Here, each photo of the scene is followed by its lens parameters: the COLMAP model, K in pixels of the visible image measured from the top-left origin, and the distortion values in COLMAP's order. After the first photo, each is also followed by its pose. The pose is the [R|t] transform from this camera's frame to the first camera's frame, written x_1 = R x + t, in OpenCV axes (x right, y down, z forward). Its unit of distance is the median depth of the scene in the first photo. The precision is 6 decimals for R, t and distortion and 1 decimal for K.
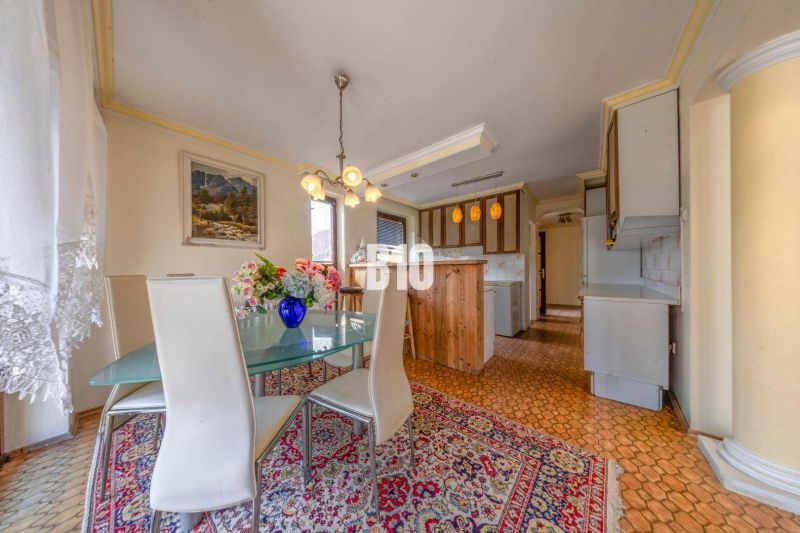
lens RADIAL K [[234.2, 0, 396.2], [0, 234.2, 271.2], [0, 0, 1]] dist [-0.004903, 0.000013]
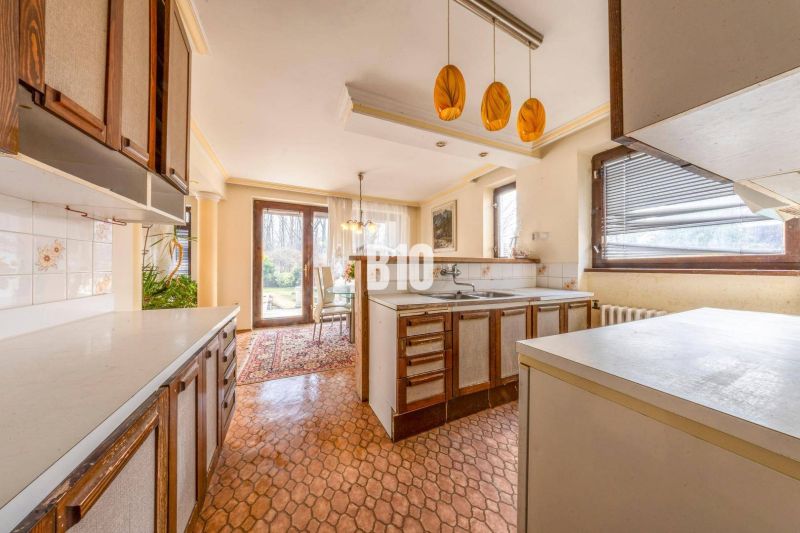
lens RADIAL K [[234.2, 0, 407.8], [0, 234.2, 264.6], [0, 0, 1]] dist [-0.004903, 0.000013]
pose [[-0.386868, 0.006055, -0.922115, 1.623022], [-0.000090, 0.999978, 0.006604, -0.033012], [0.922135, 0.002638, -0.386859, 2.303513]]
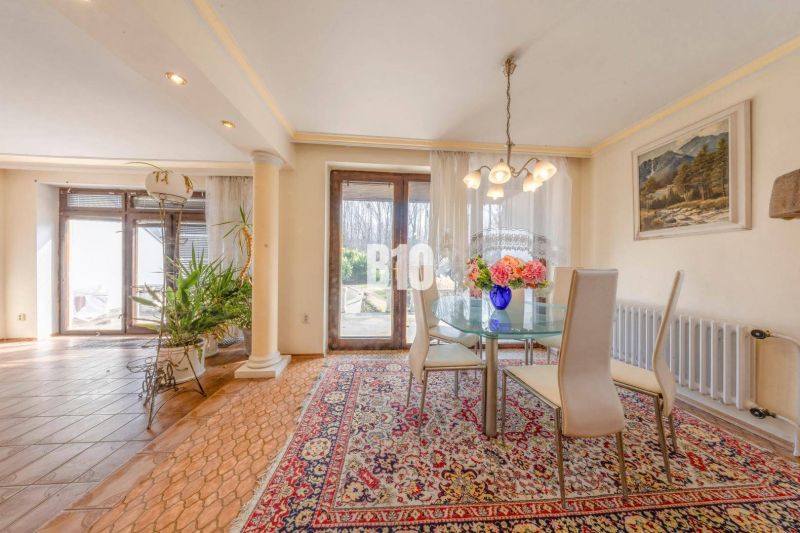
lens RADIAL K [[234.2, 0, 403.5], [0, 234.2, 261.7], [0, 0, 1]] dist [-0.004903, 0.000013]
pose [[-0.706285, -0.002358, -0.707924, 0.781572], [-0.007787, 0.999960, 0.004438, -0.021384], [0.707885, 0.008647, -0.706275, 1.433438]]
